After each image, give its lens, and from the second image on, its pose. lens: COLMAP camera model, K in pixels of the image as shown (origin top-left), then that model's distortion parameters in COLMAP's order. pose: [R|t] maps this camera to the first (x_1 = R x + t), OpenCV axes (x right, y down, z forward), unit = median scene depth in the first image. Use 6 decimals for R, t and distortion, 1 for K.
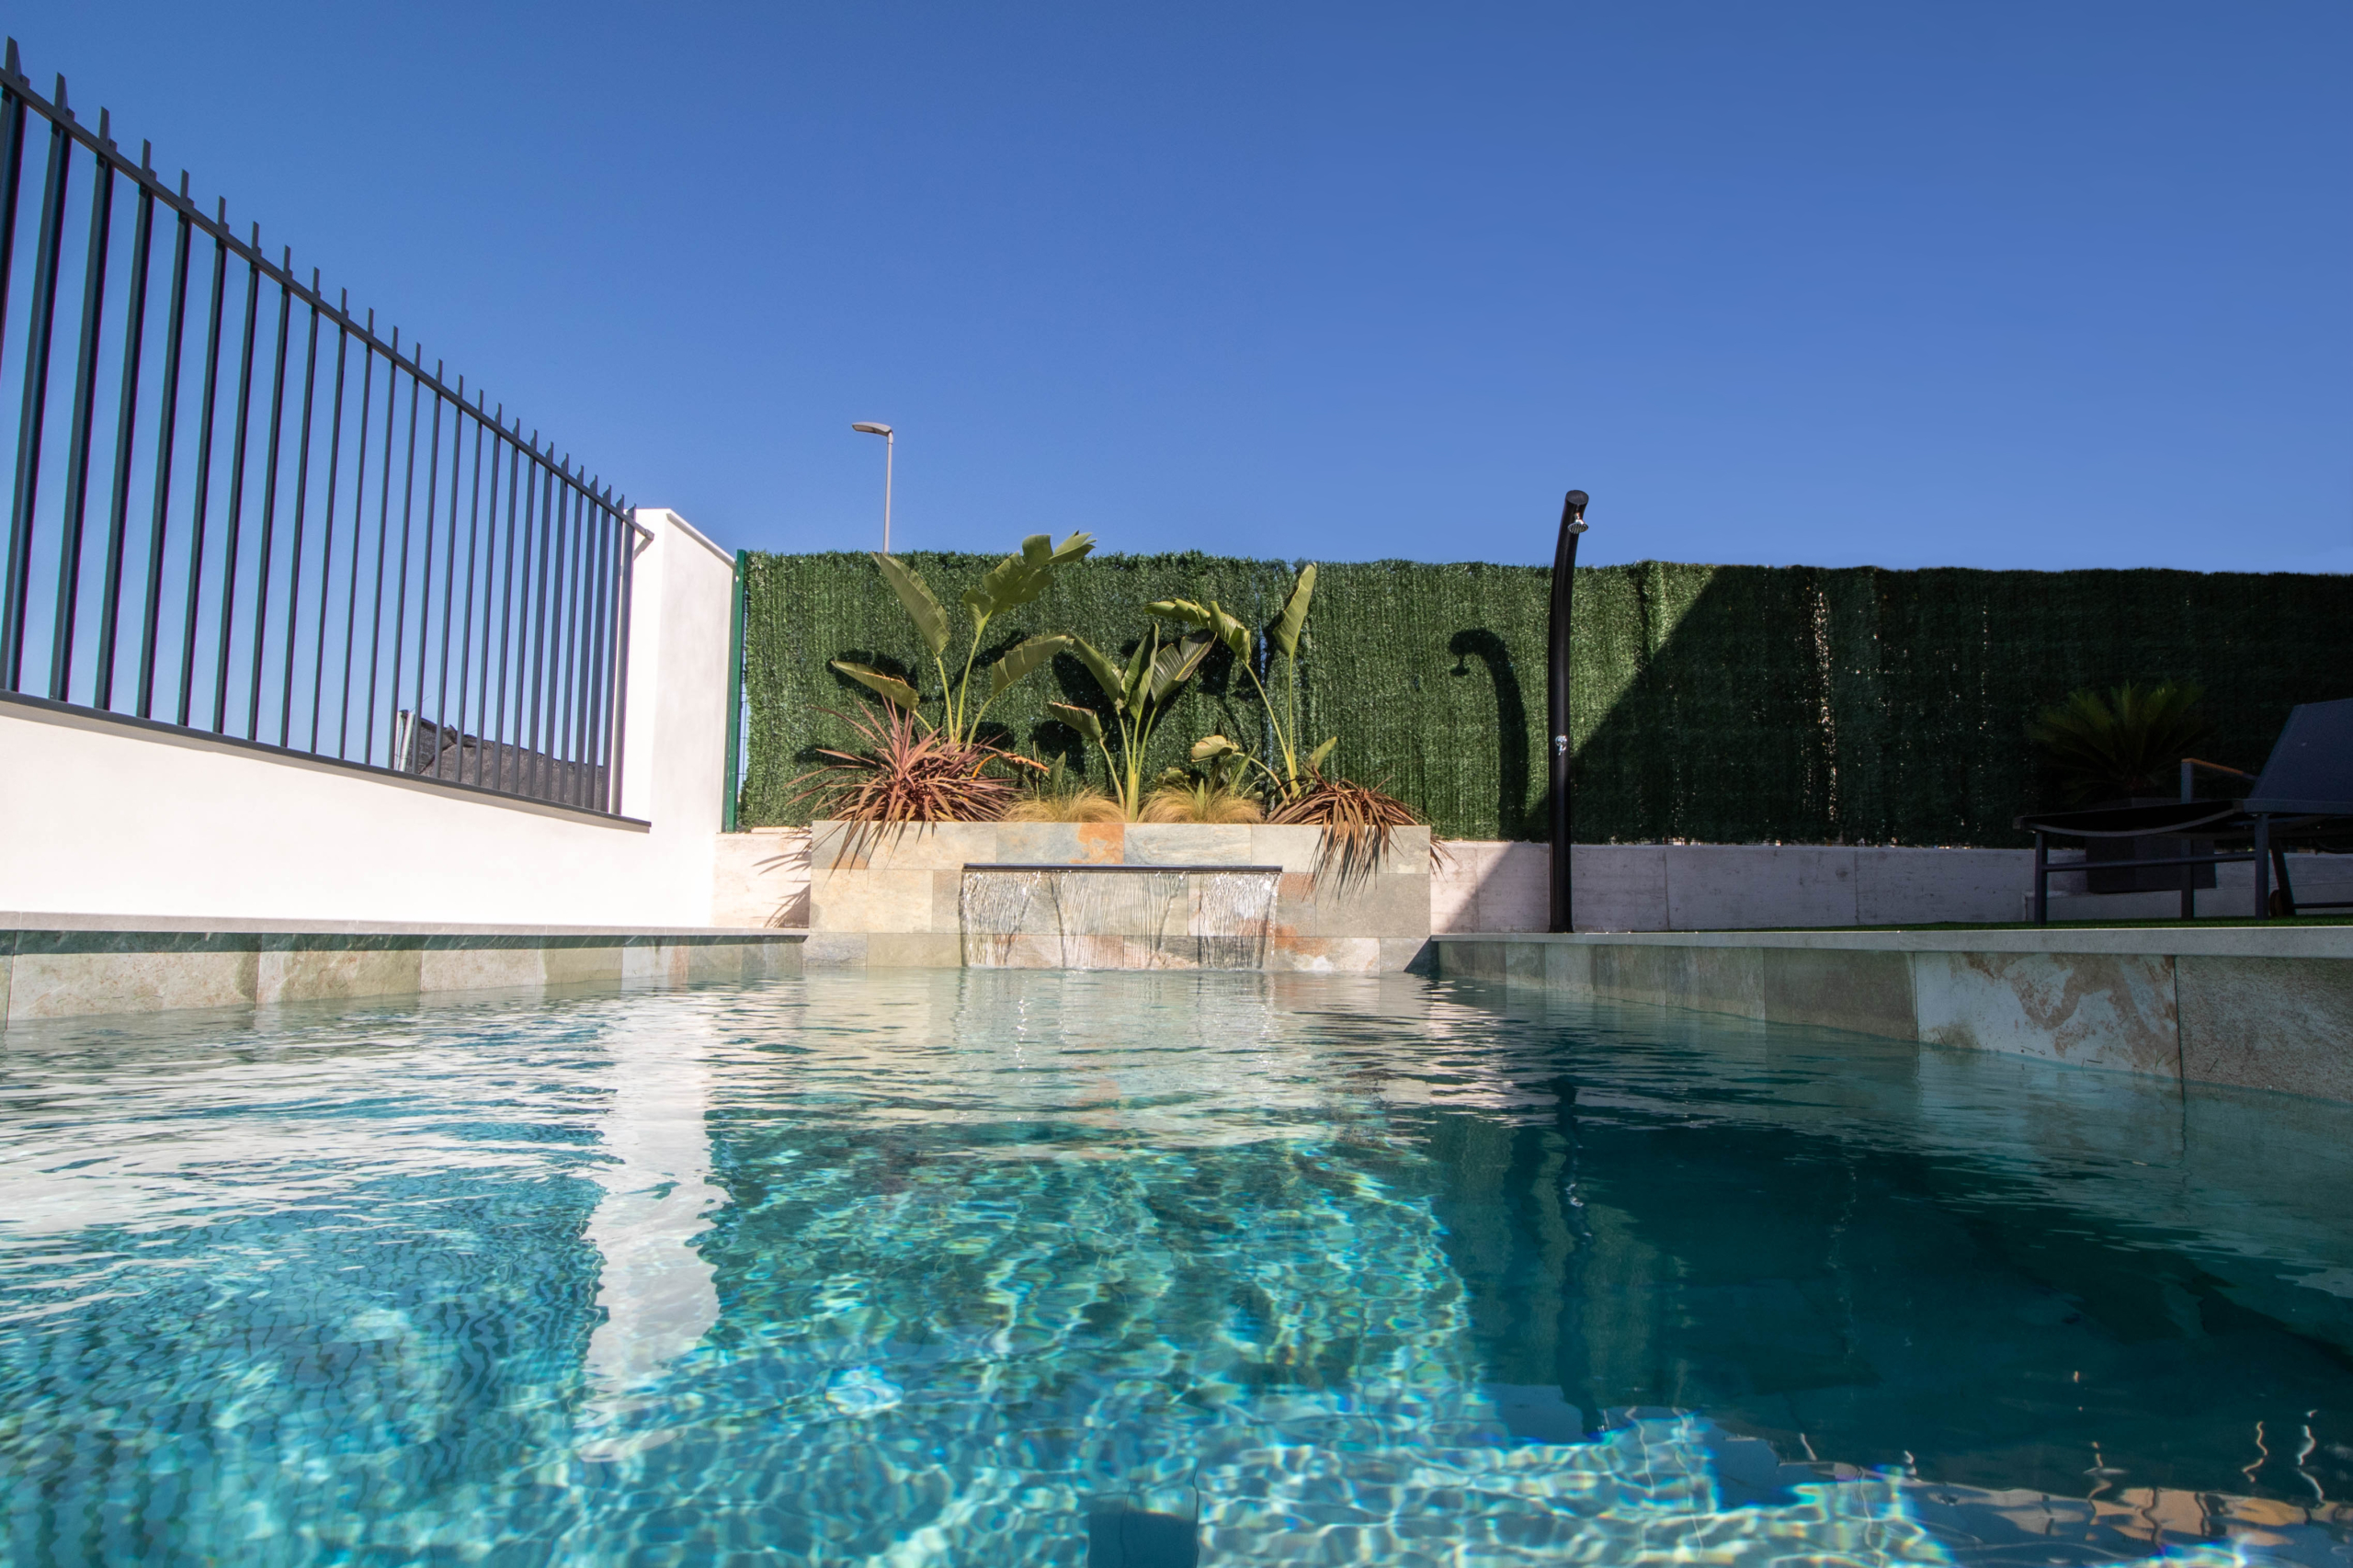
lens RADIAL K [[1427.8, 0, 1176.5], [0, 1427.8, 784.0], [0, 0, 1]] dist [0.000109, 0.000312]
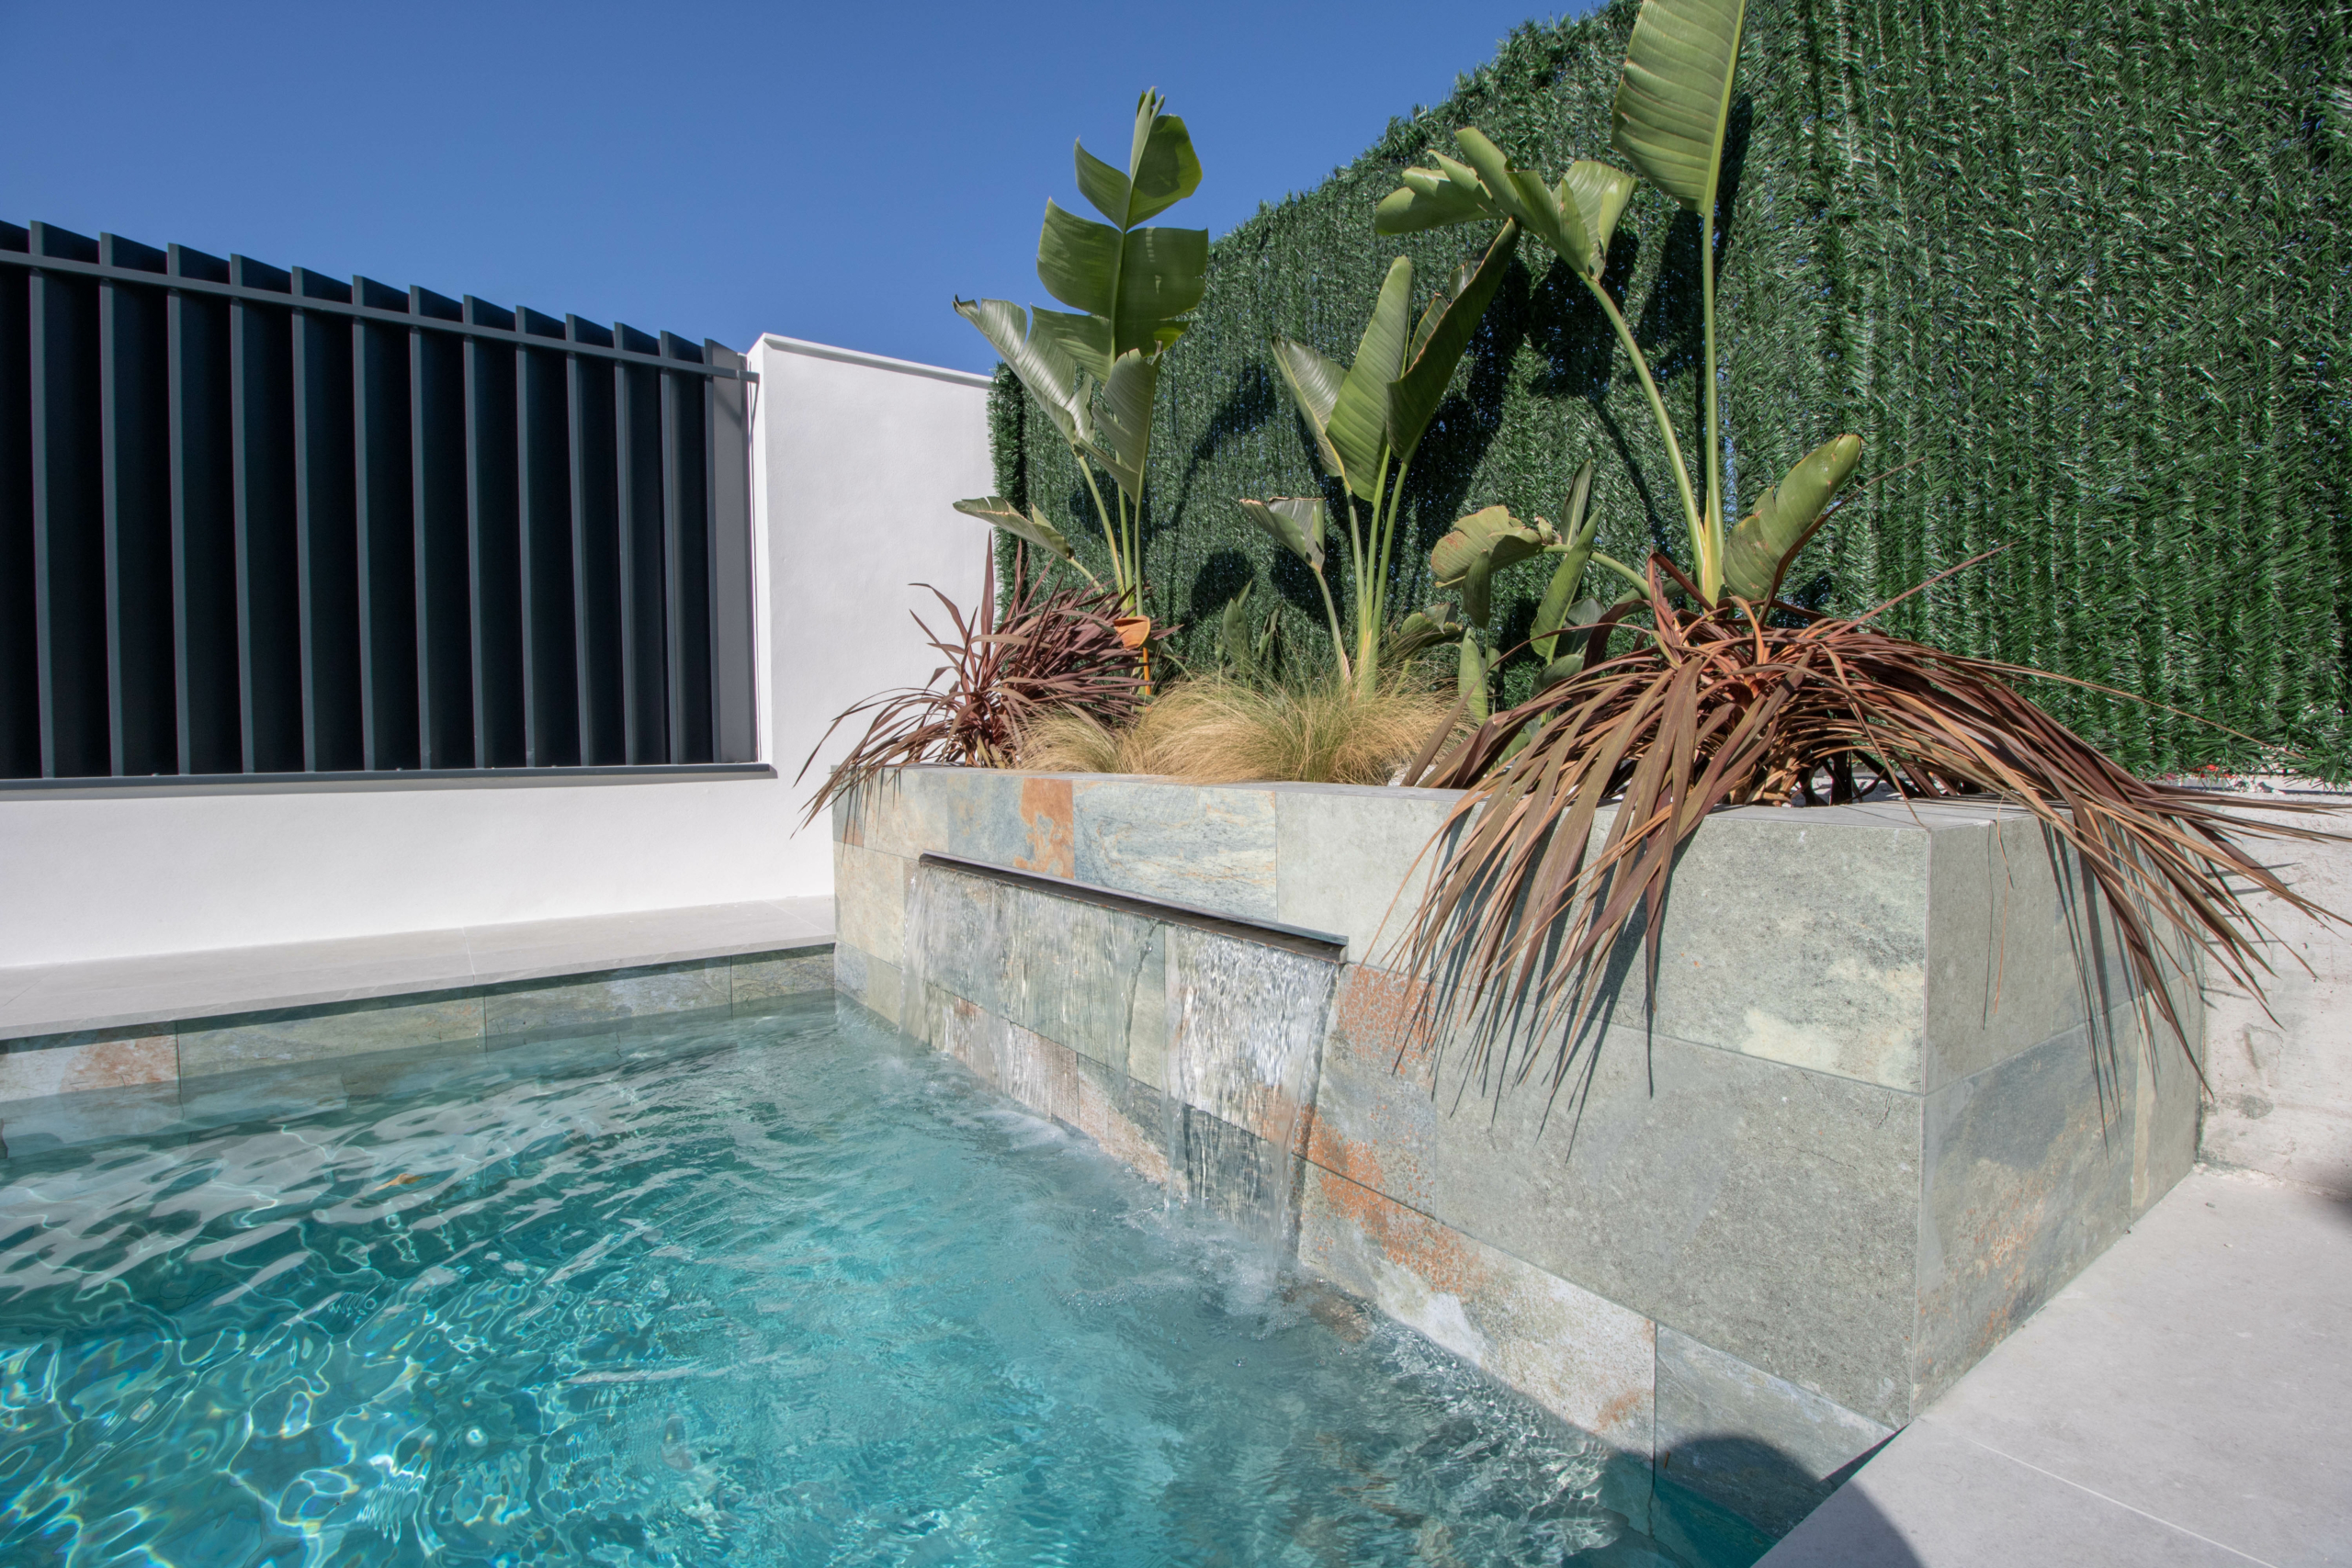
lens RADIAL K [[1081.0, 0, 1176.0], [0, 1081.0, 784.0], [0, 0, 1]] dist [0.003119, -0.016608]
pose [[0.599228, 0.019110, -0.800350, 0.201728], [0.100517, 0.990008, 0.098895, 0.001252], [0.794243, -0.139709, 0.591320, 0.749437]]
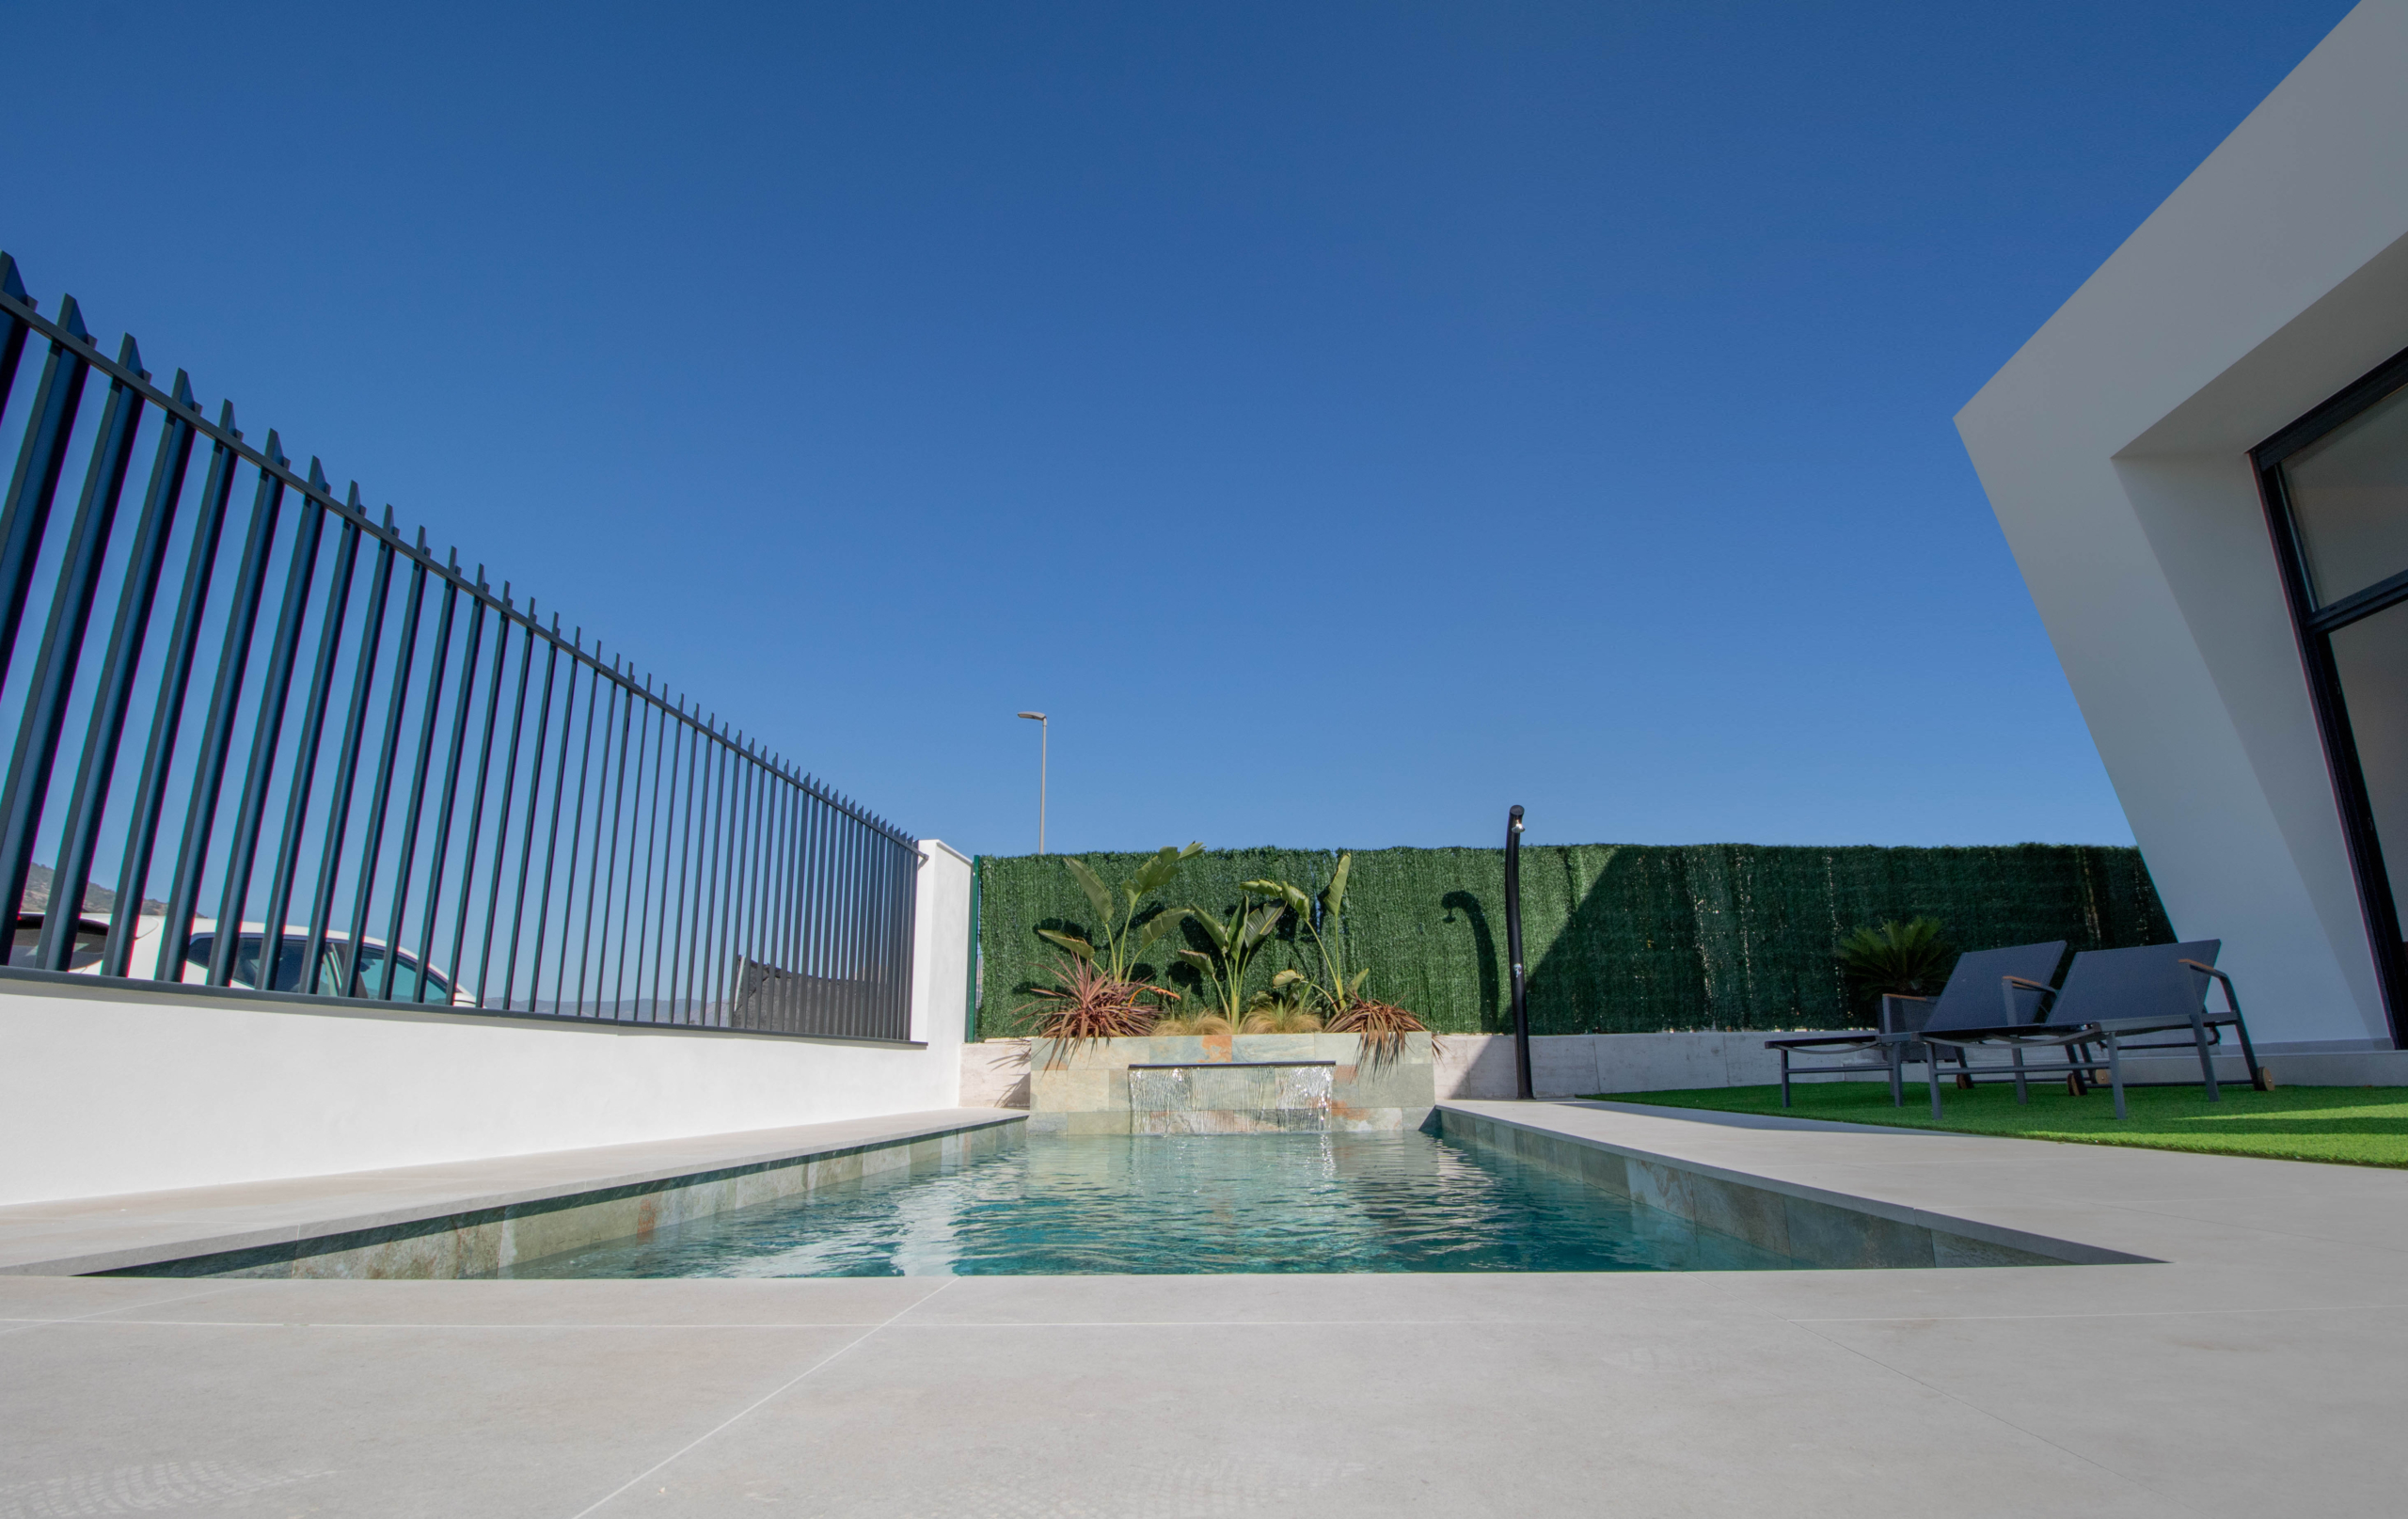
lens RADIAL K [[1124.3, 0, 1213.9], [0, 1124.3, 798.4], [0, 0, 1]] dist [-0.000349, -0.000134]
pose [[0.998806, -0.034408, -0.034678, -0.004268], [0.029500, 0.990641, -0.133267, -0.056780], [0.038939, 0.132085, 0.990473, -0.209277]]
